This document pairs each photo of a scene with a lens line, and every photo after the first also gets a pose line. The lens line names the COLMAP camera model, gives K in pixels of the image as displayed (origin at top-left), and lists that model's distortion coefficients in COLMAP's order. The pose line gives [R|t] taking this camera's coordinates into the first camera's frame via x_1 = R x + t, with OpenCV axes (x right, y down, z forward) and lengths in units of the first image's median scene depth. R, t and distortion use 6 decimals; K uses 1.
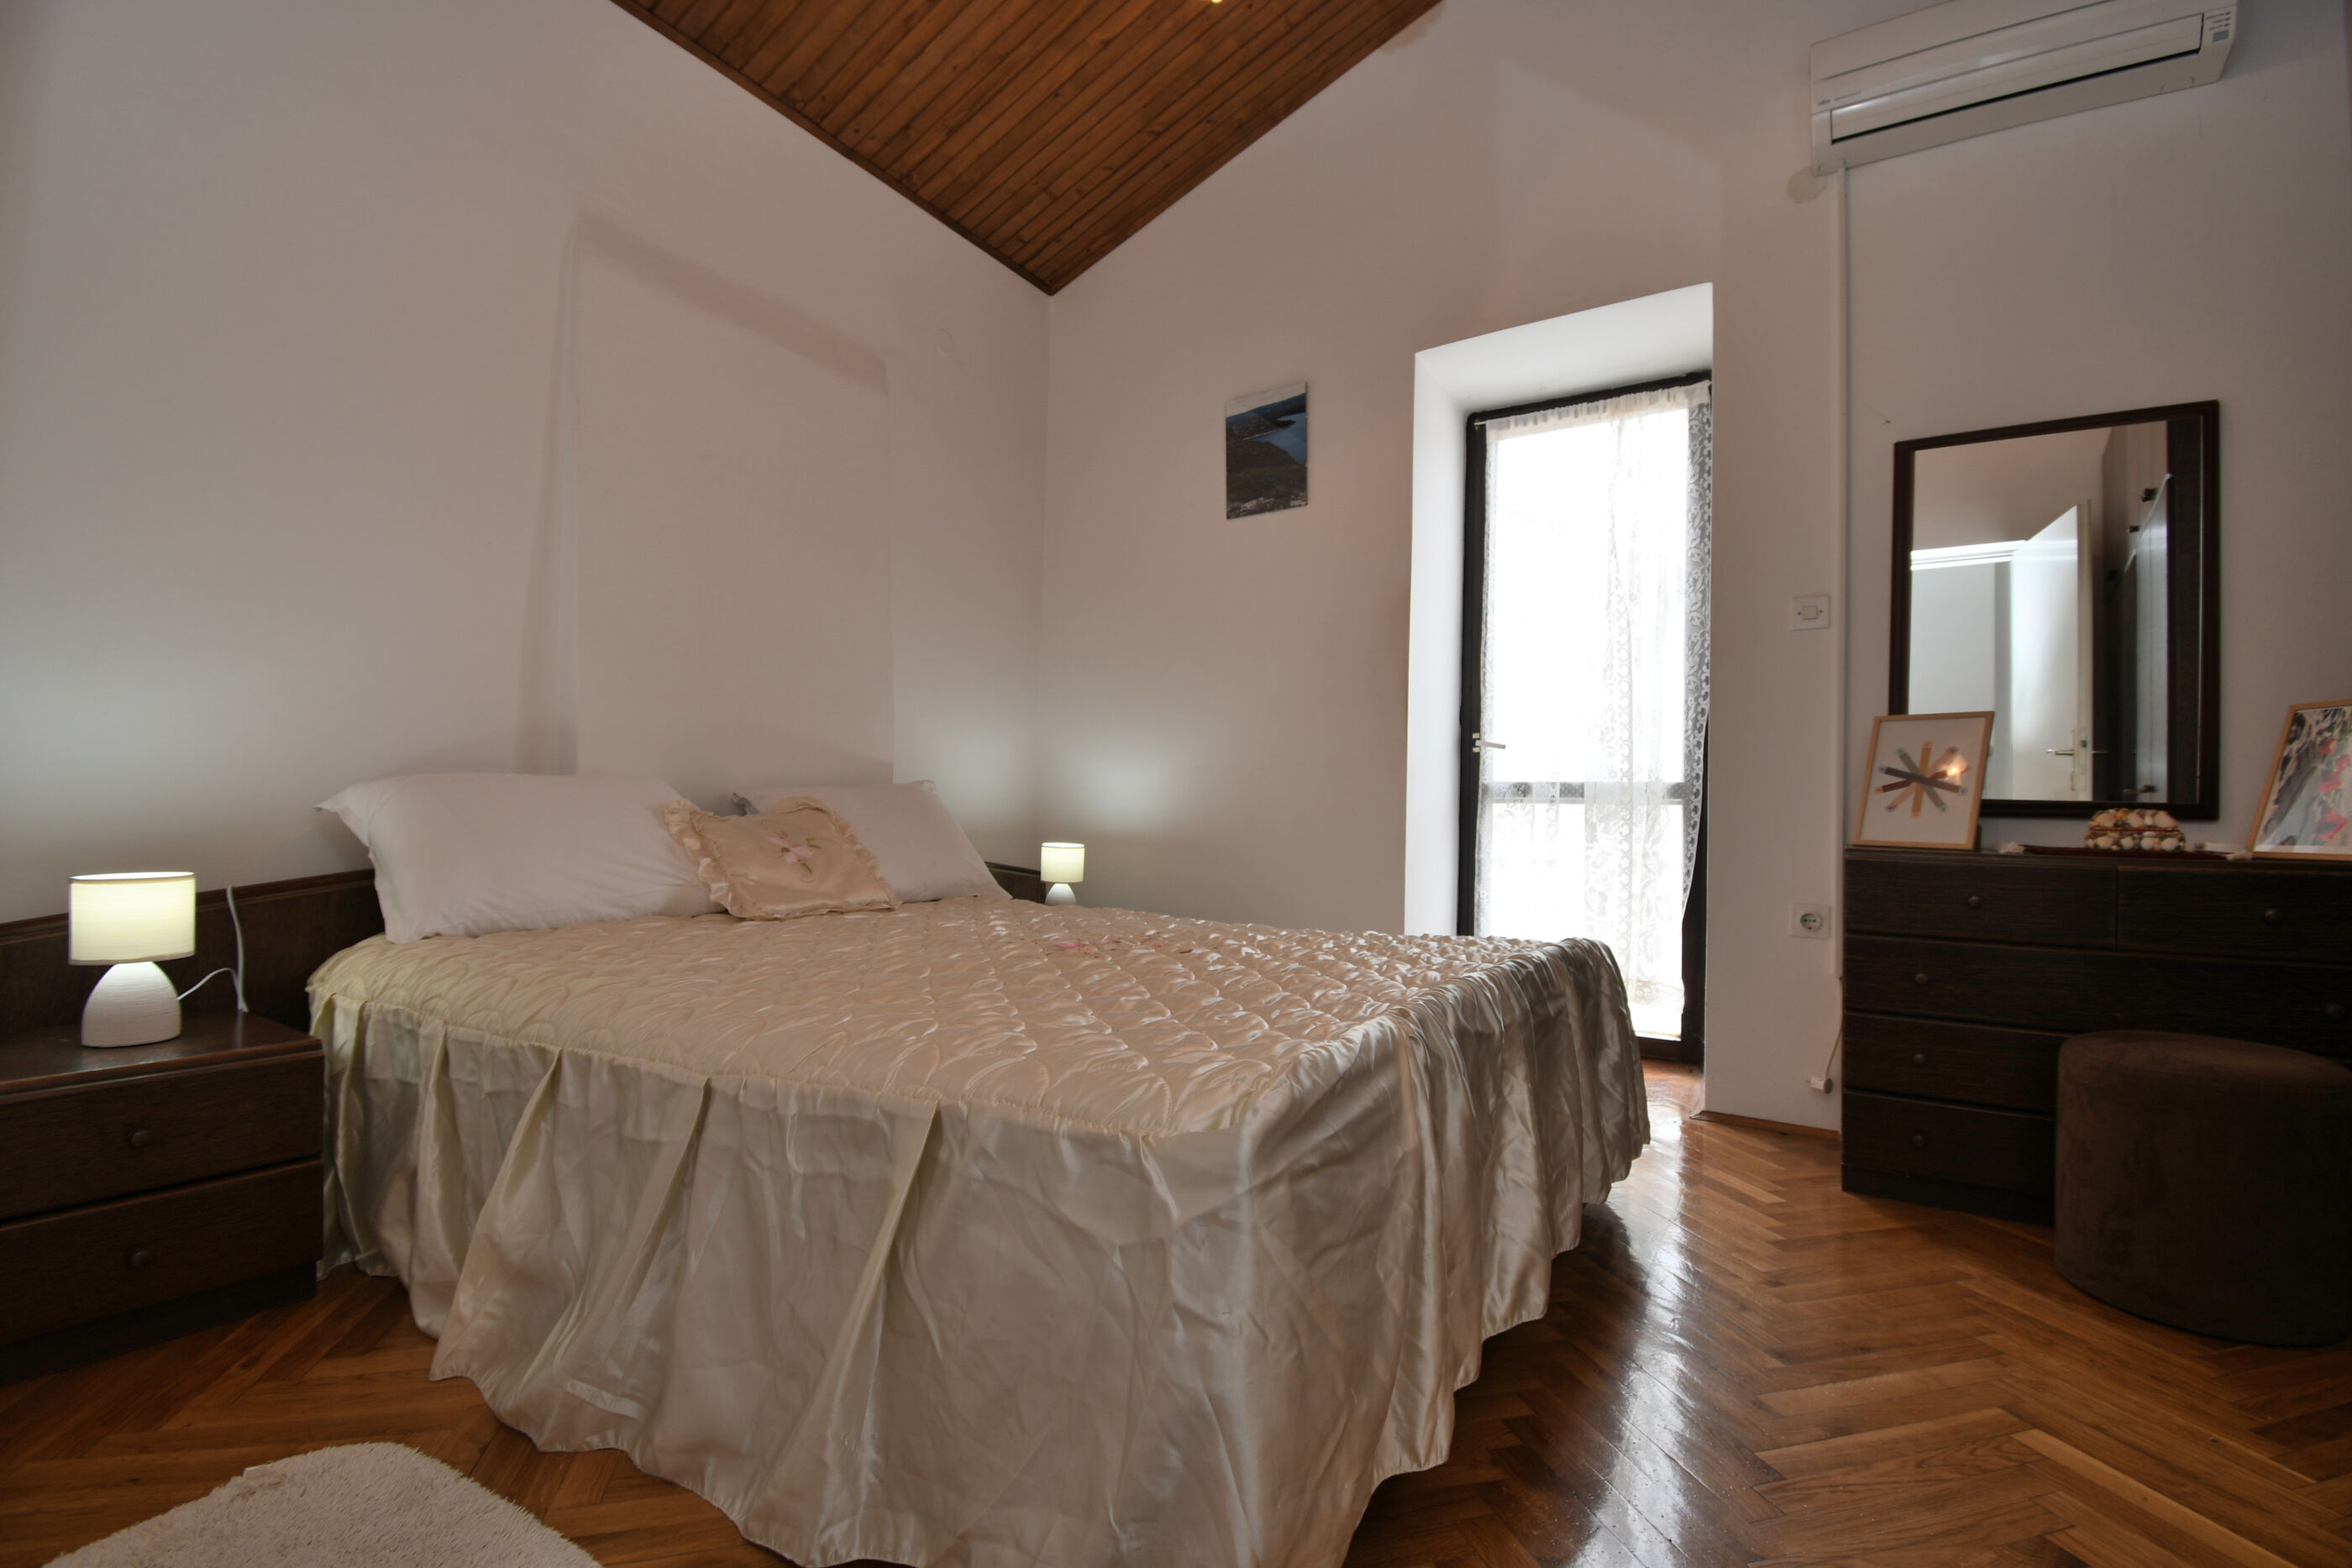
lens RADIAL K [[1026.8, 0, 1176.6], [0, 1026.8, 792.8], [0, 0, 1]] dist [0.020924, -0.026240]
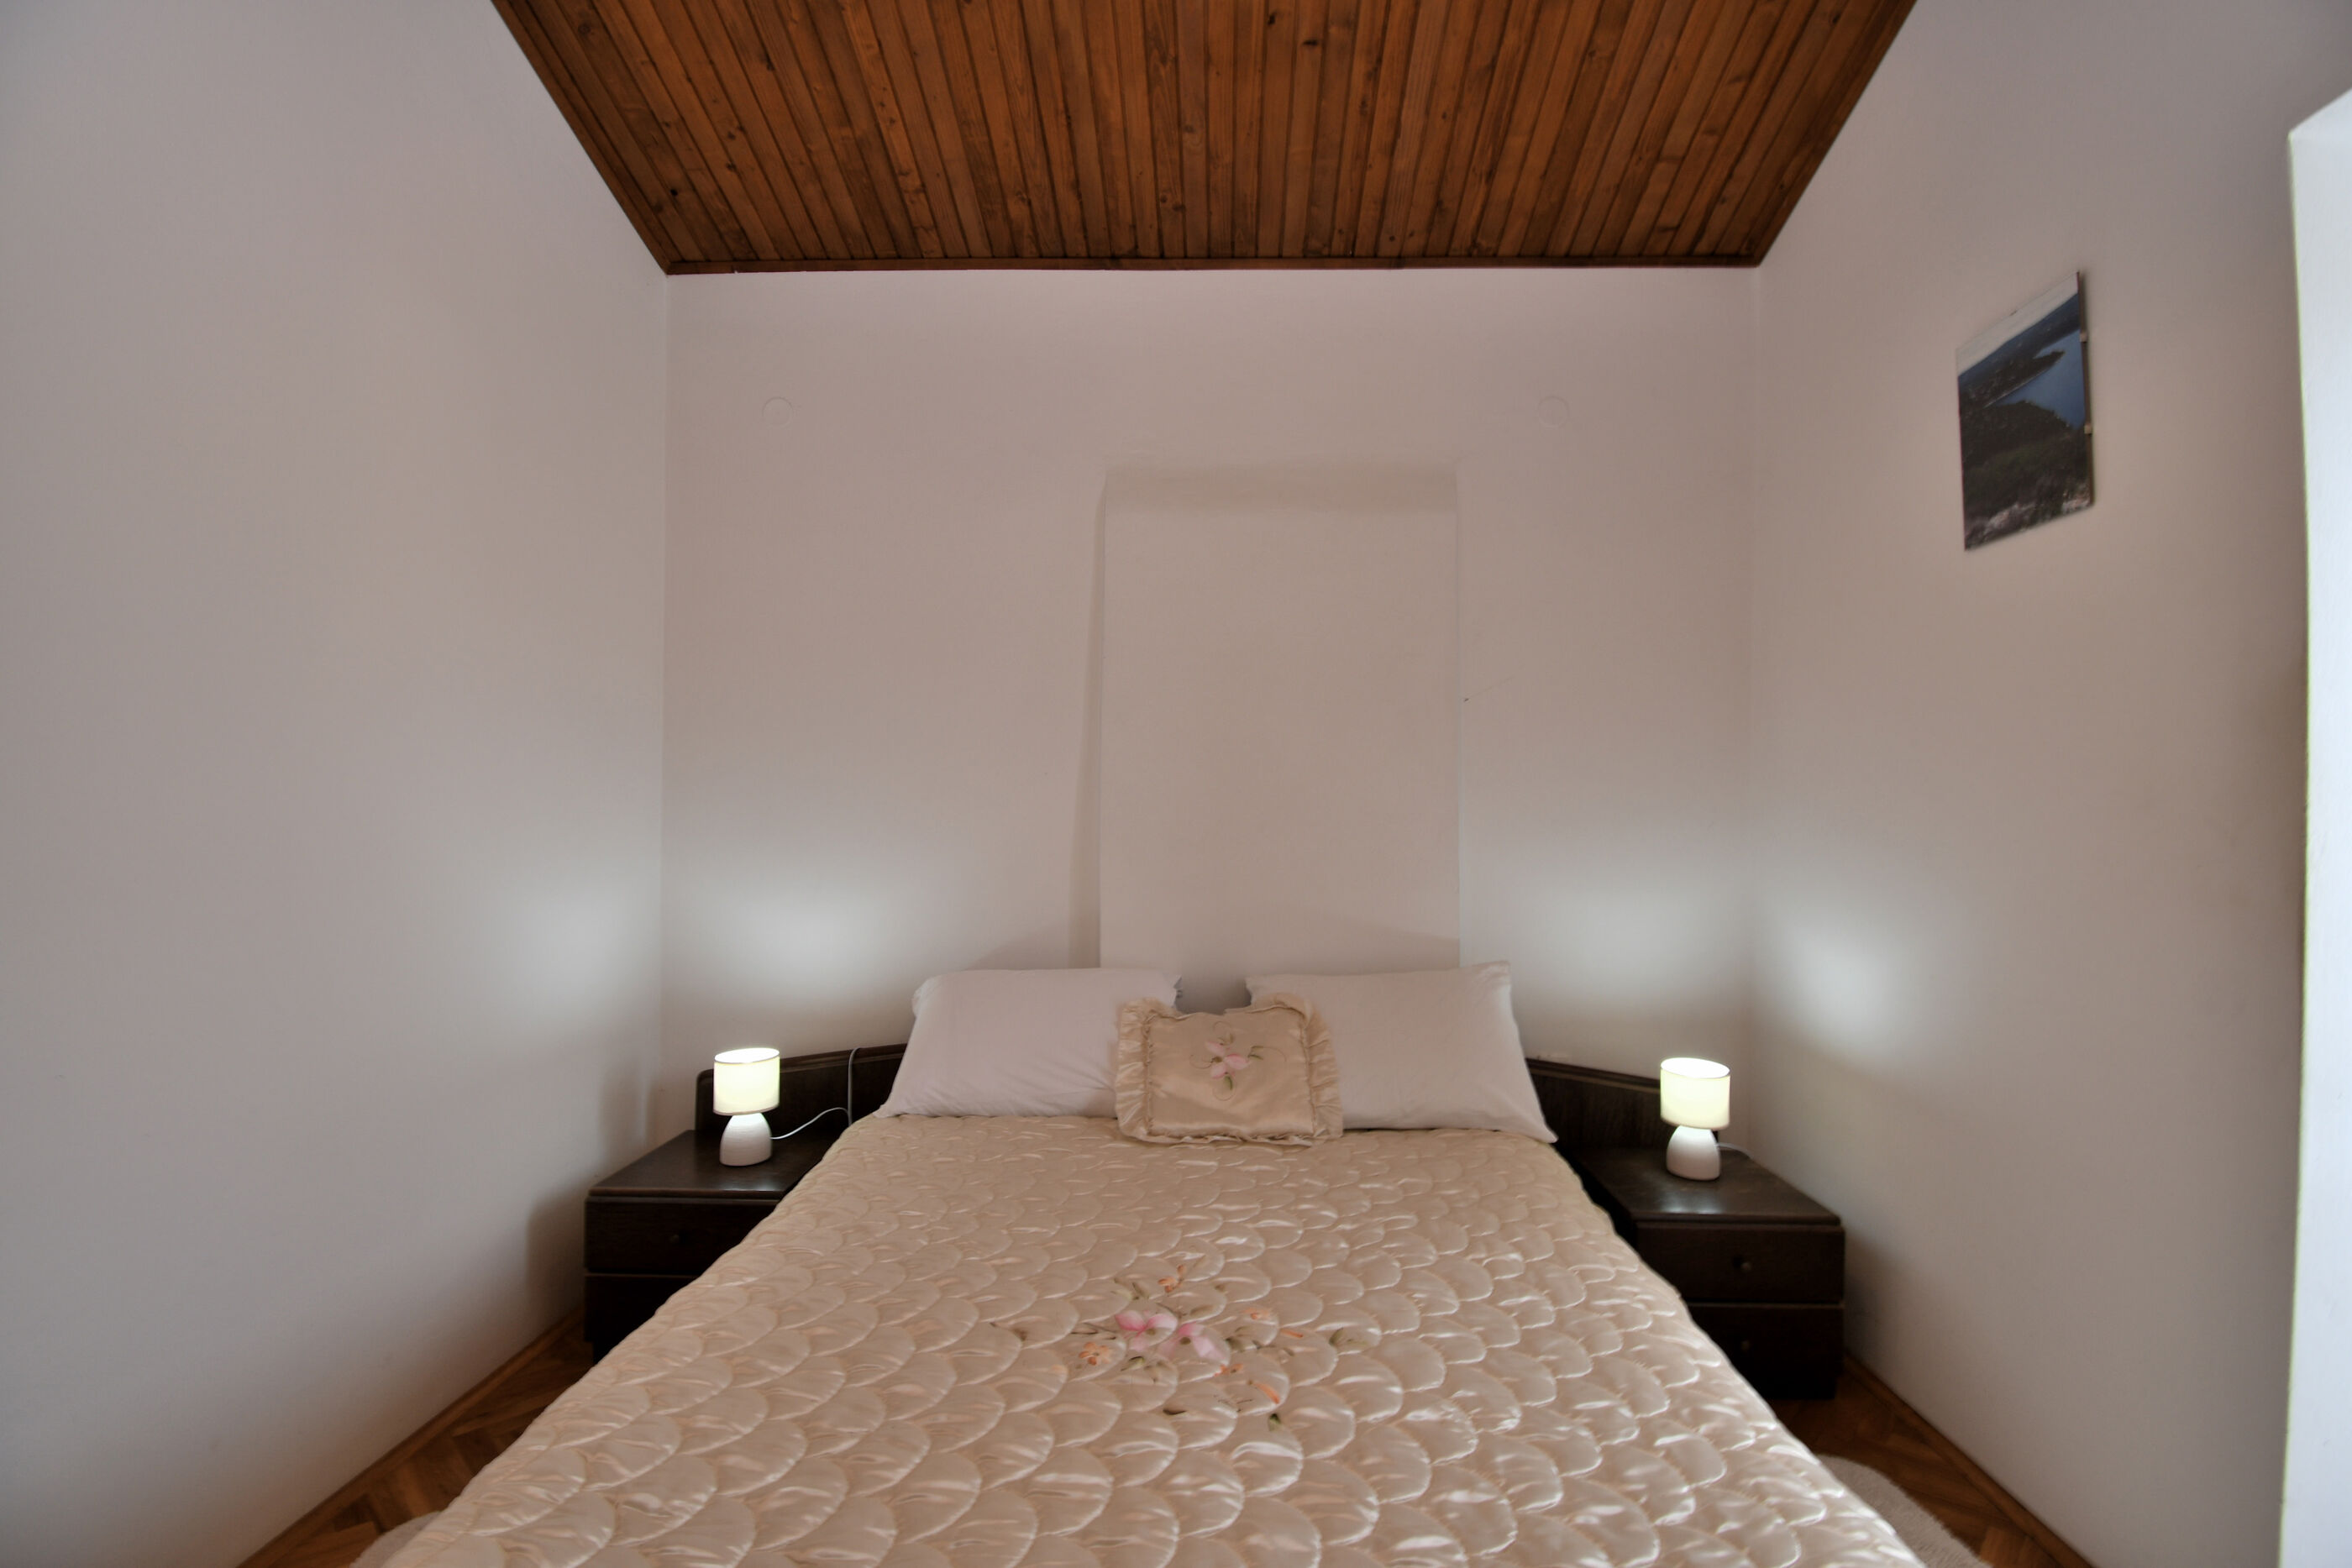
lens RADIAL K [[1032.3, 0, 1178.9], [0, 1032.3, 794.3], [0, 0, 1]] dist [0.023900, -0.029000]
pose [[0.509950, -0.019503, -0.859983, 0.353395], [0.015235, 0.999791, -0.013640, -0.143541], [0.860069, -0.006146, 0.510141, 0.365865]]
